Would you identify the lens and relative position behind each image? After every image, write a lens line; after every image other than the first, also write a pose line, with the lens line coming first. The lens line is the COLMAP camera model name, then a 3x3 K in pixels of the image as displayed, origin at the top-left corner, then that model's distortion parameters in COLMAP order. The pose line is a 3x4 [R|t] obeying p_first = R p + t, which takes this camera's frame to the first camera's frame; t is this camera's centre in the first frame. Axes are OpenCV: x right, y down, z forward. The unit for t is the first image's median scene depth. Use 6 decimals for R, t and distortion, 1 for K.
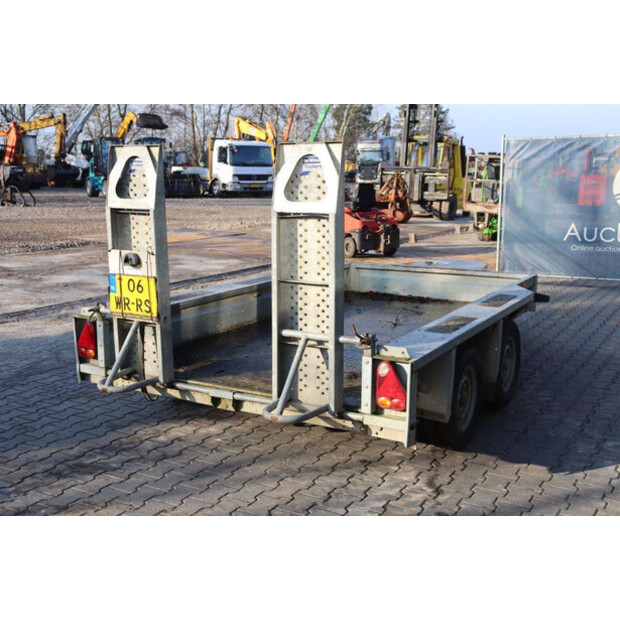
lens RADIAL K [[746.8, 0, 310.0], [0, 746.8, 310.0], [0, 0, 1]] dist [0.011924, 0.031176]
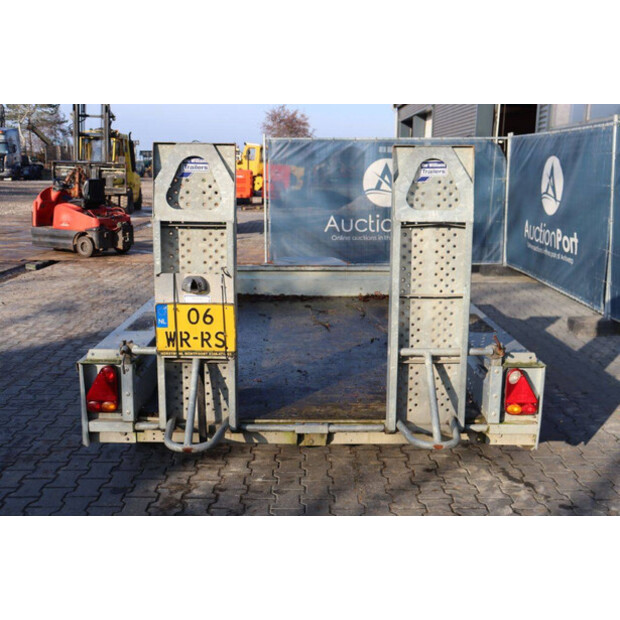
lens RADIAL K [[699.1, 0, 310.0], [0, 699.1, 310.0], [0, 0, 1]] dist [-0.054364, 0.198672]
pose [[0.863774, -0.094277, 0.494982, -0.498769], [0.083416, 0.995541, 0.044050, -0.061756], [-0.496927, 0.003240, 0.867786, 0.278722]]
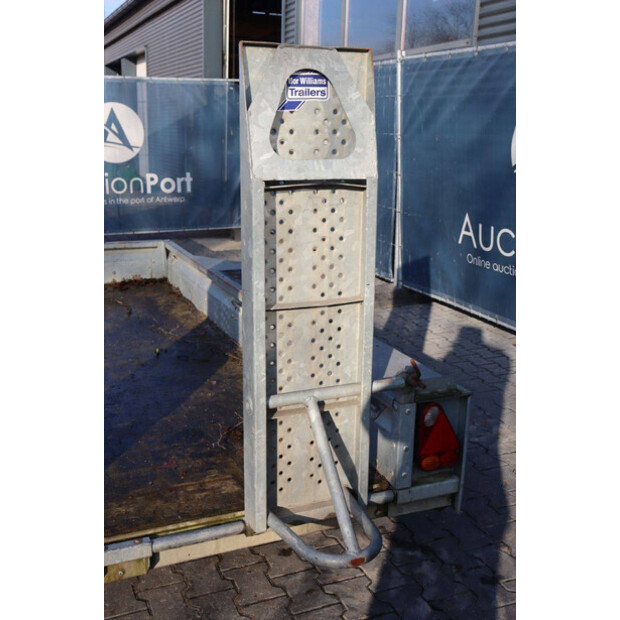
lens RADIAL K [[723.4, 0, 295.9], [0, 723.4, 311.1], [0, 0, 1]] dist [-0.004486, 0.024676]
pose [[0.609561, -0.187311, 0.770292, -0.376371], [0.127620, 0.982197, 0.137849, -0.095116], [-0.782399, 0.014277, 0.622614, 0.590756]]
